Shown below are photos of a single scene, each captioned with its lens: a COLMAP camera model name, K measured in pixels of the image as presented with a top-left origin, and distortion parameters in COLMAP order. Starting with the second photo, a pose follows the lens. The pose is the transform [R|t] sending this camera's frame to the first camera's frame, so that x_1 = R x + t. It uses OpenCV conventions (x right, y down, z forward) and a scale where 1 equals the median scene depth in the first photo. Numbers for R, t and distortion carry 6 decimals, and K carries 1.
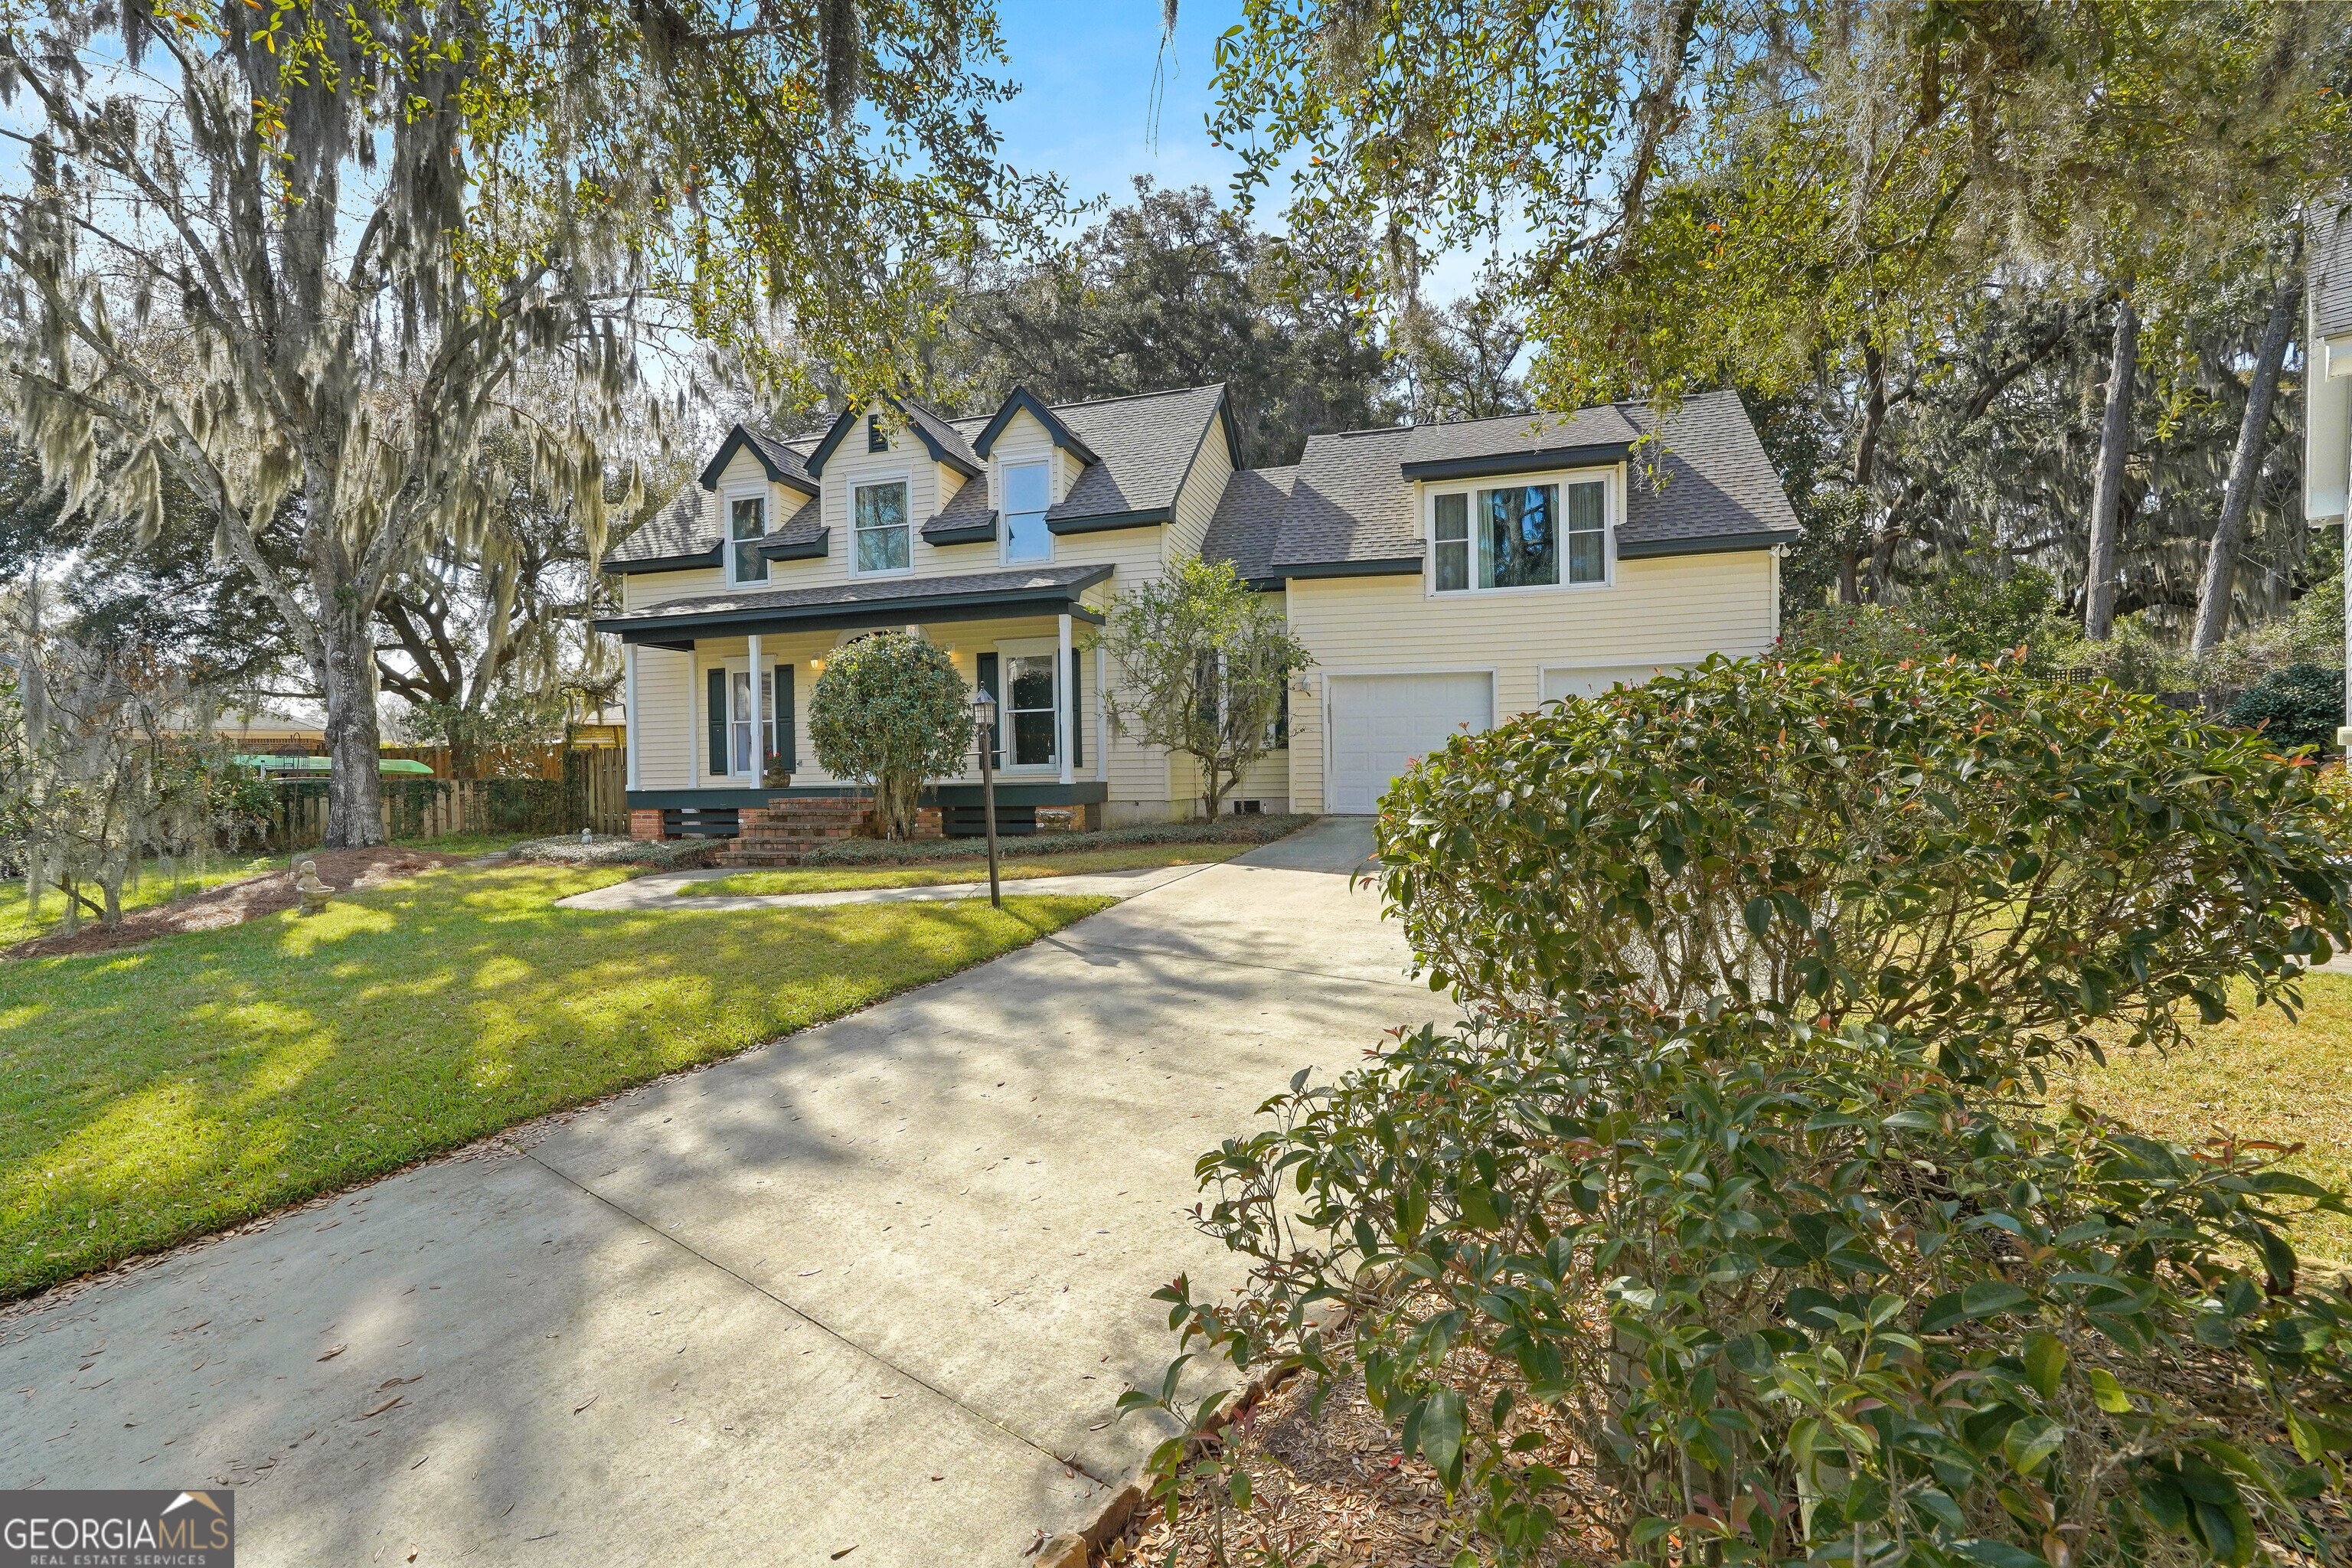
lens RADIAL K [[1067.0, 0, 1179.6], [0, 1067.0, 779.1], [0, 0, 1]] dist [-0.011364, 0.004334]
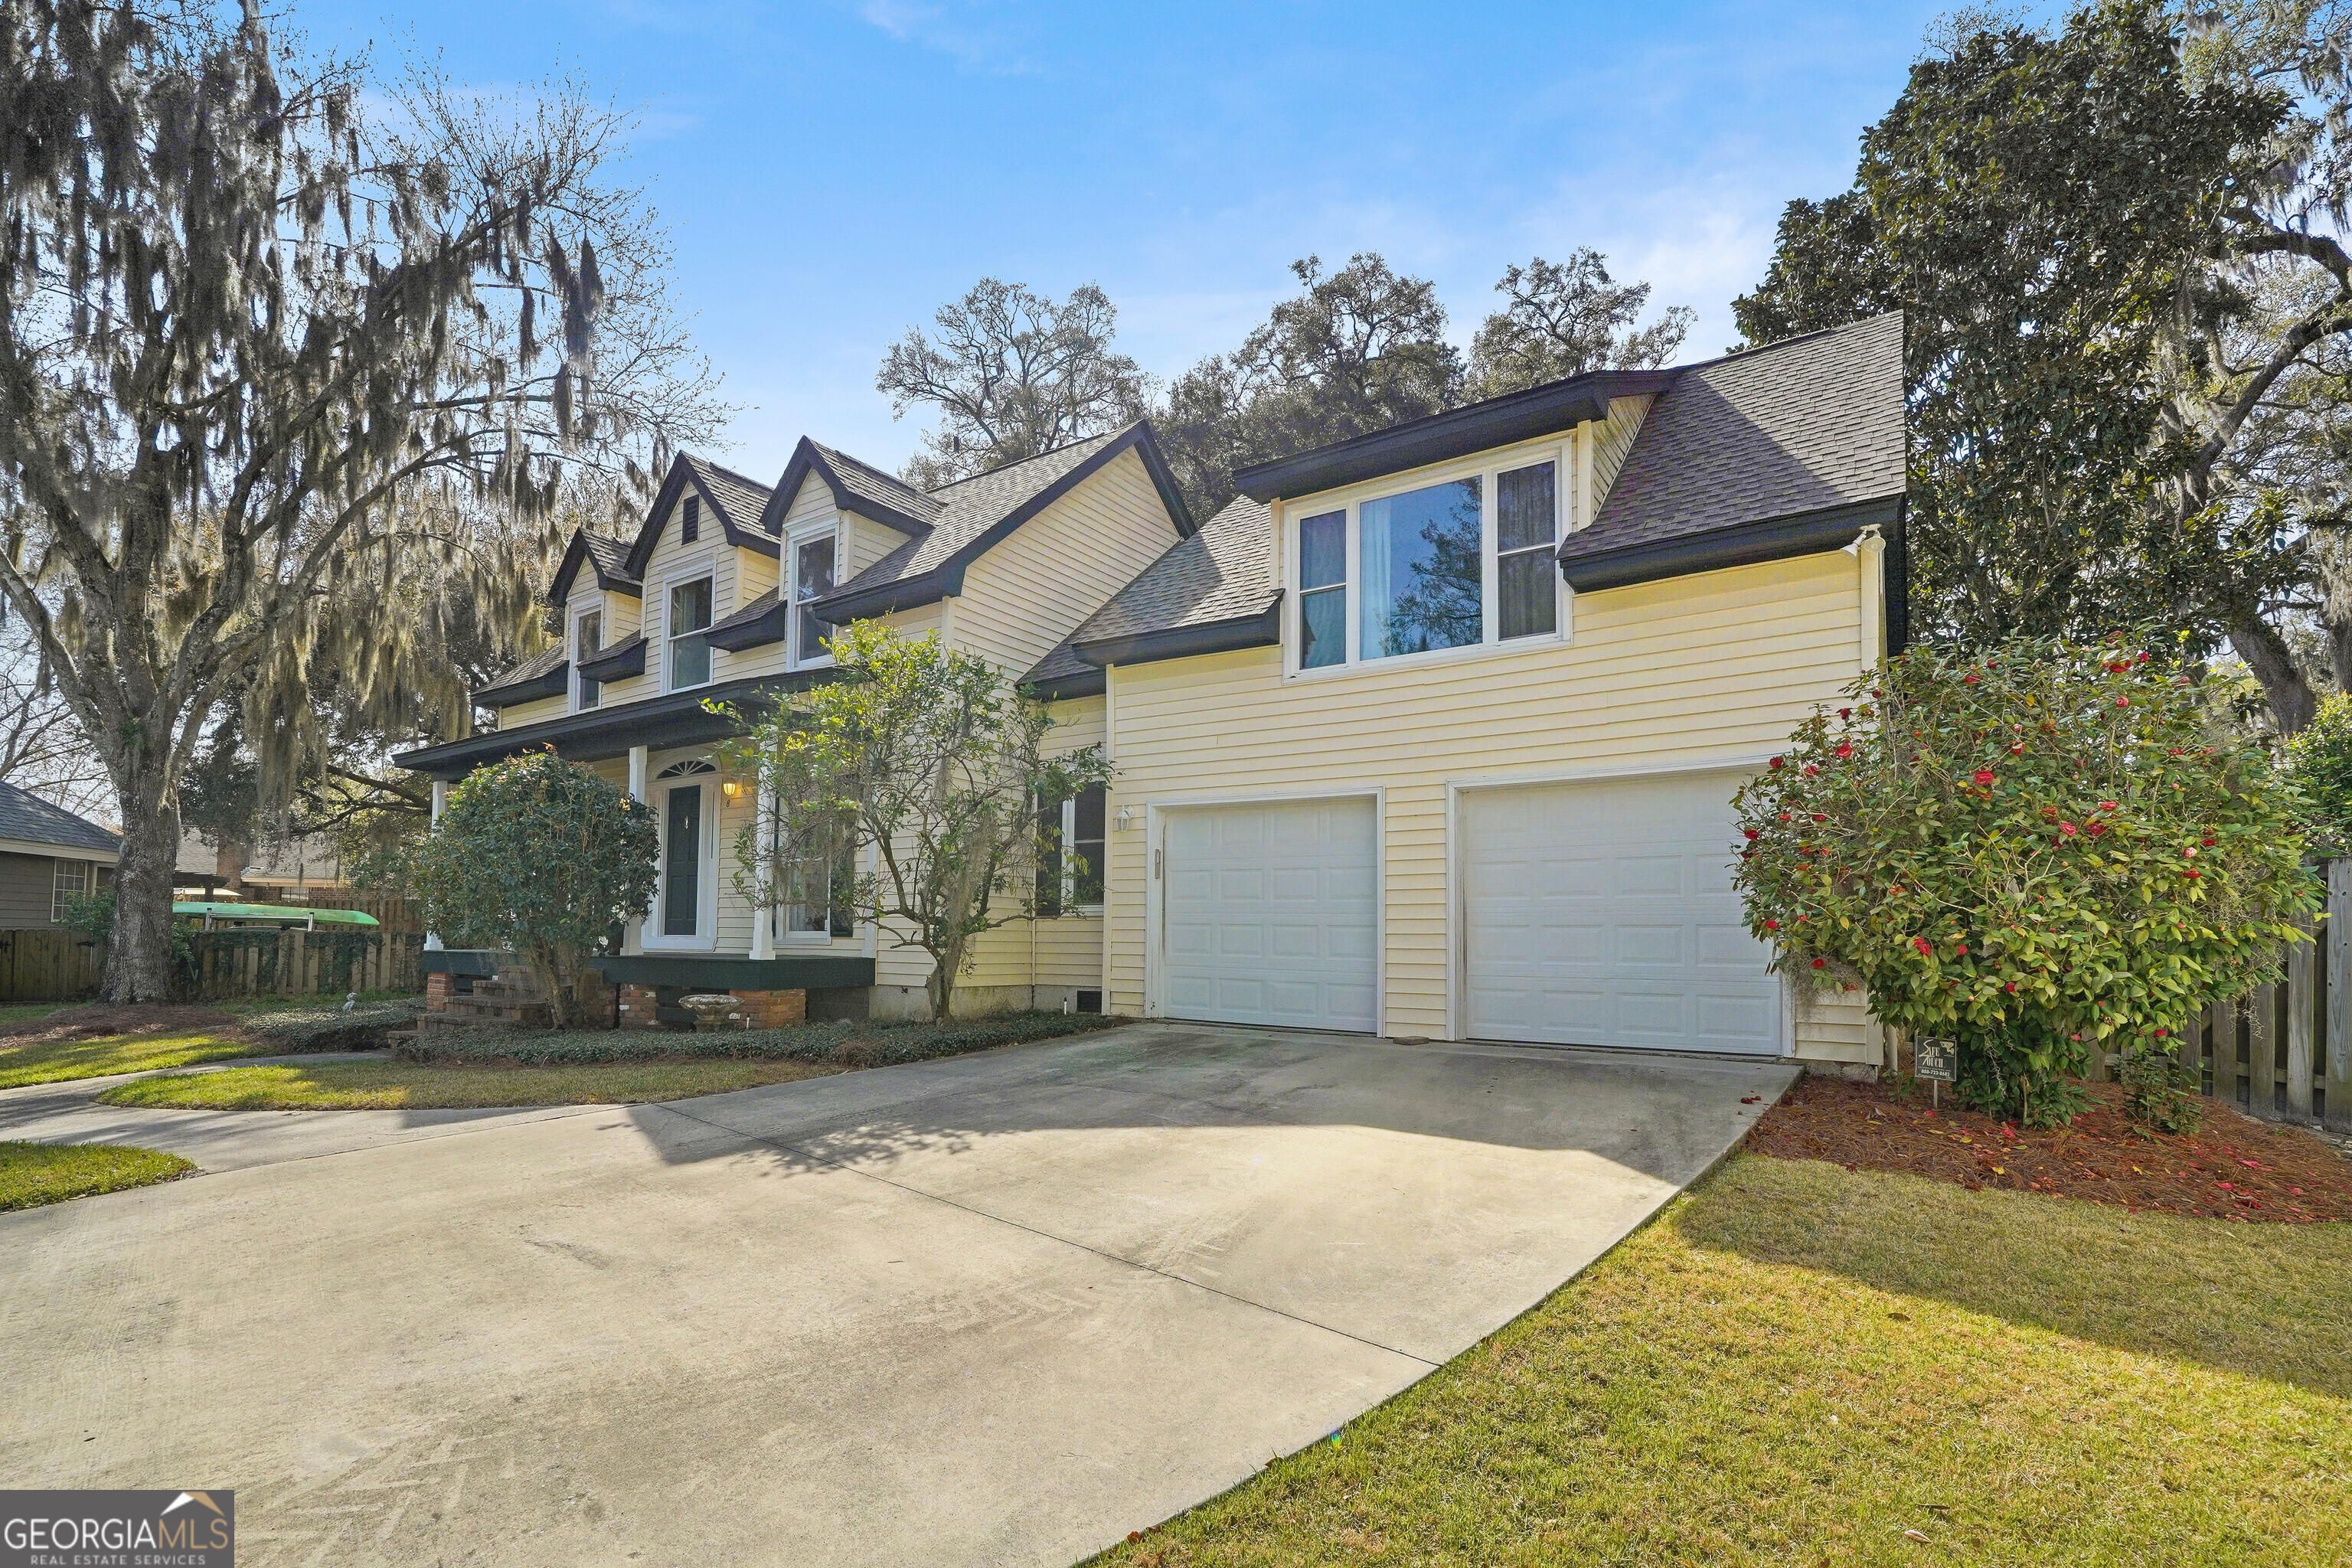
lens RADIAL K [[1067.0, 0, 1248.3], [0, 1067.0, 878.0], [0, 0, 1]] dist [-0.011364, 0.004334]
pose [[0.955638, 0.010698, -0.294349, 0.357462], [-0.030836, 0.997482, -0.063858, -0.011957], [0.292925, 0.070101, 0.953562, 0.365111]]
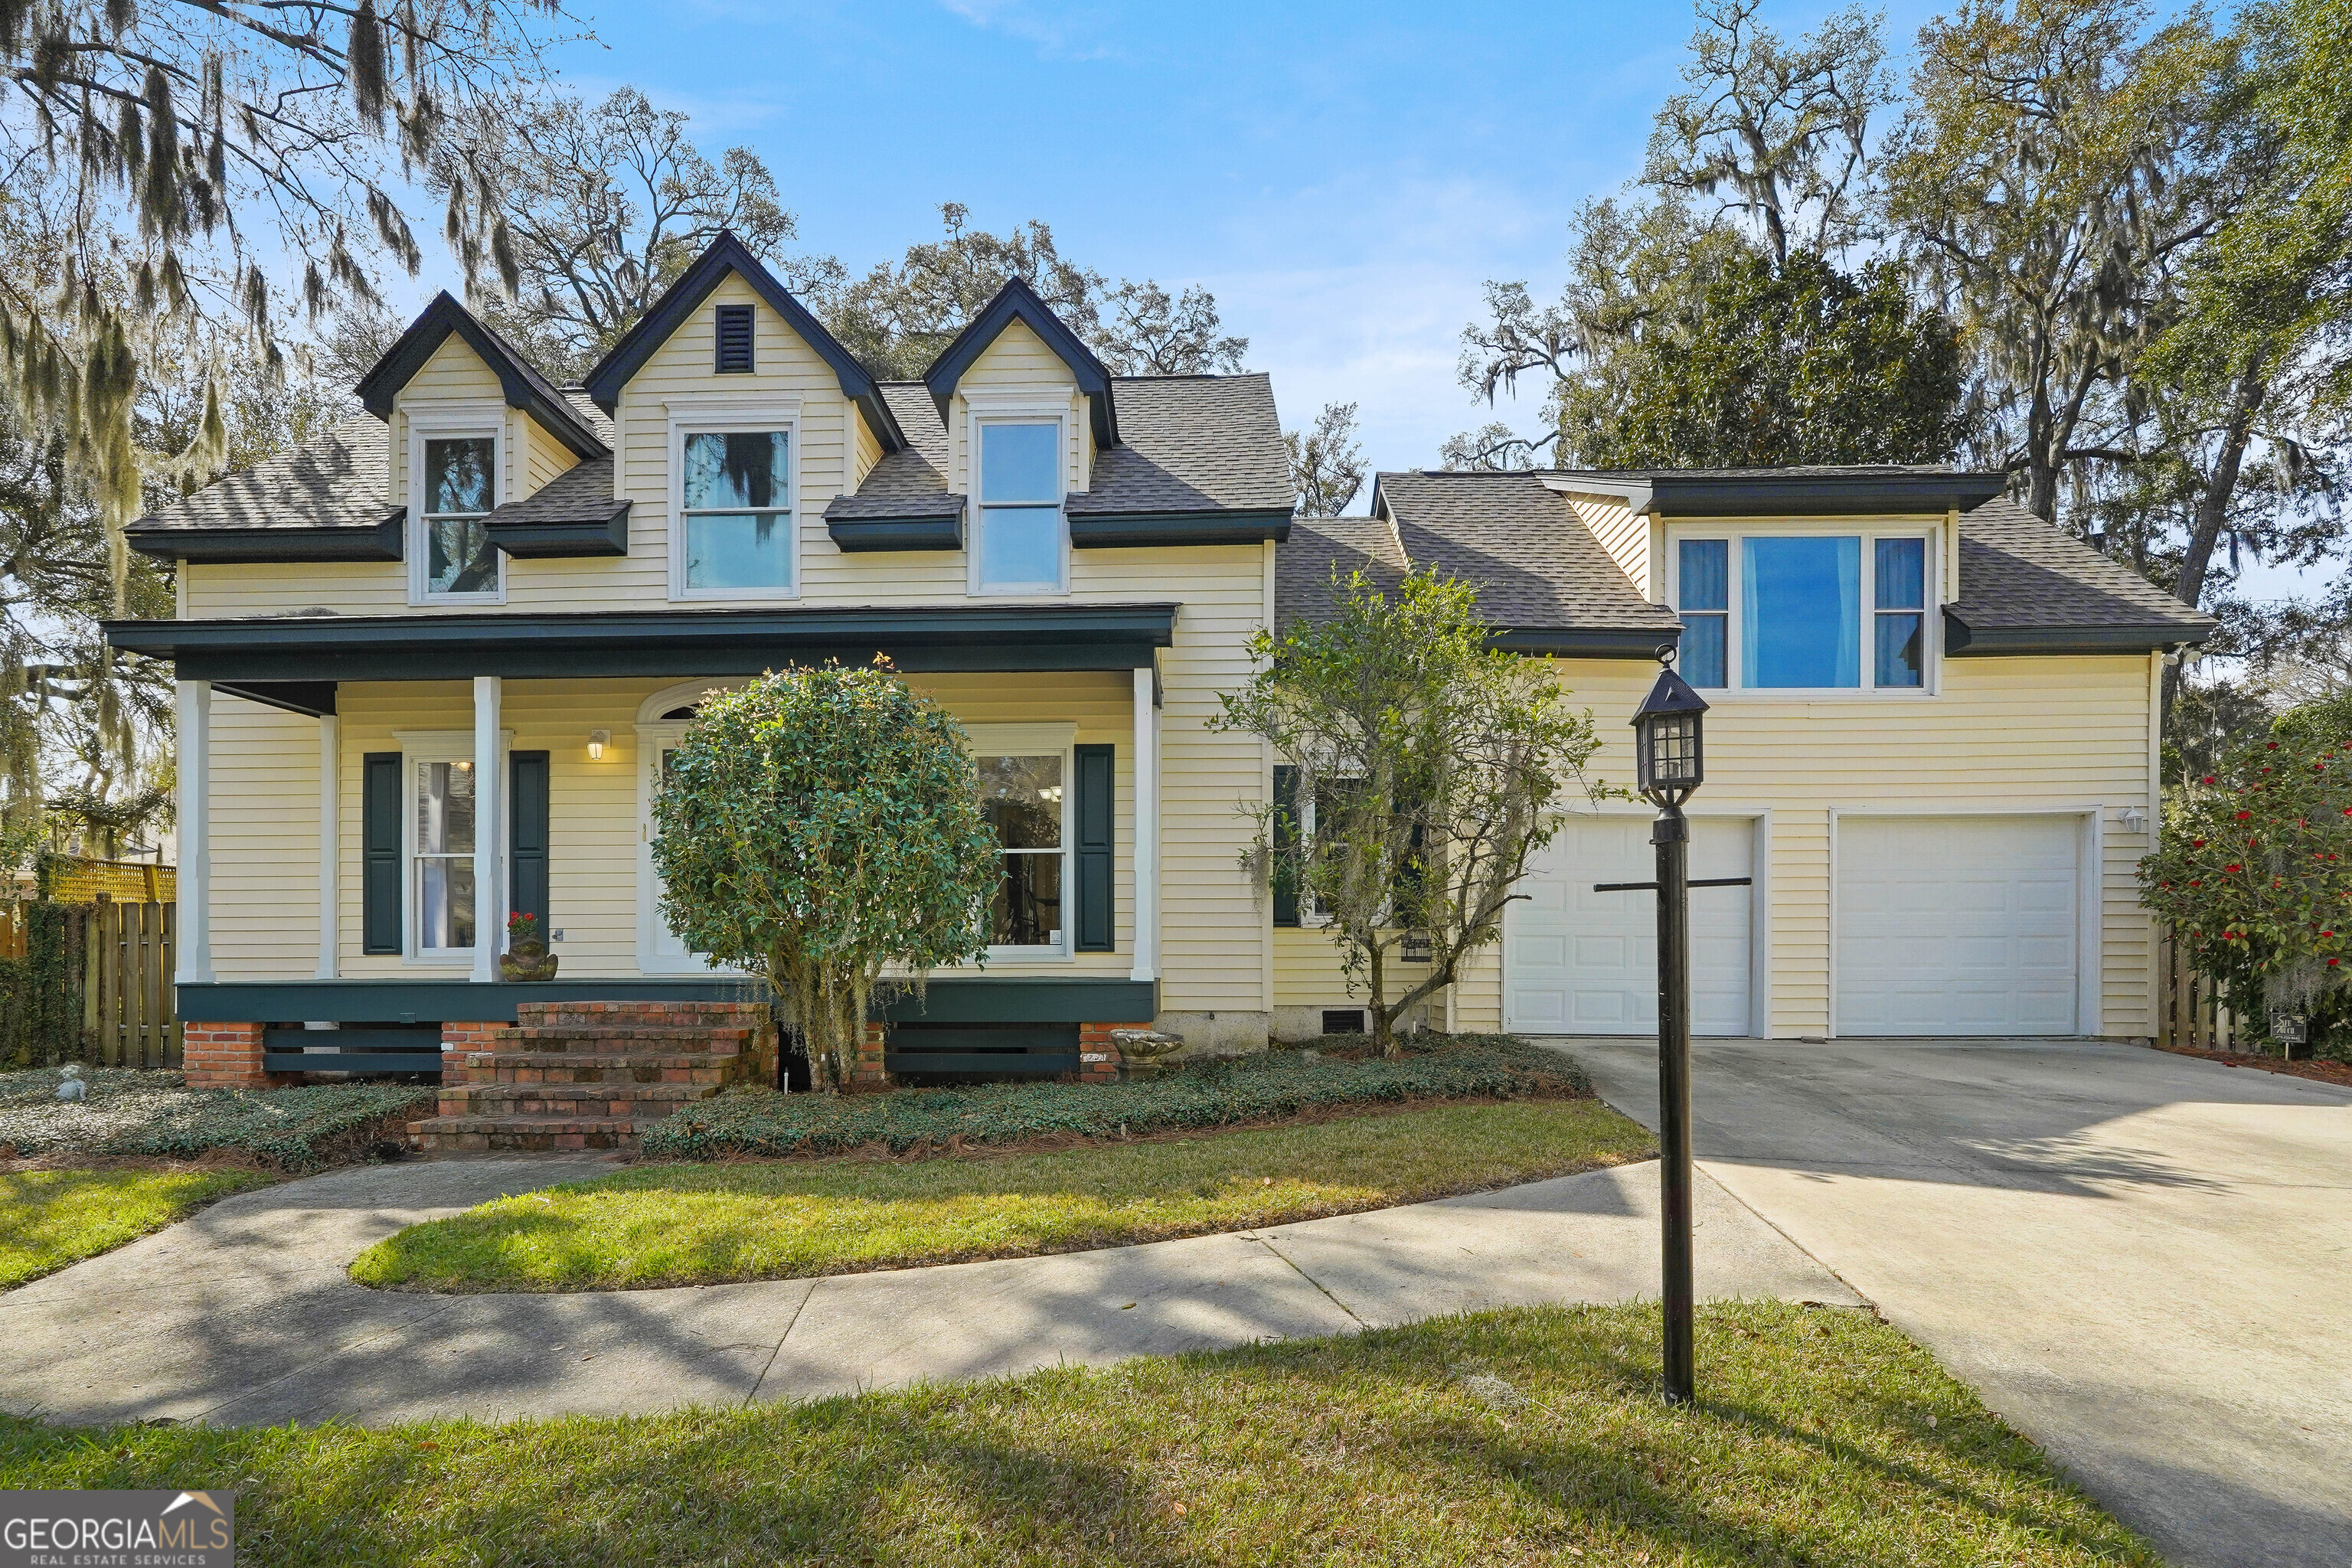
lens RADIAL K [[1067.0, 0, 1093.2], [0, 1067.0, 943.5], [0, 0, 1]] dist [-0.011364, 0.004334]
pose [[0.968956, 0.020016, 0.246421, -0.231241], [-0.014316, 0.999587, -0.024900, -0.000996], [-0.246818, 0.020599, 0.968843, 0.423864]]
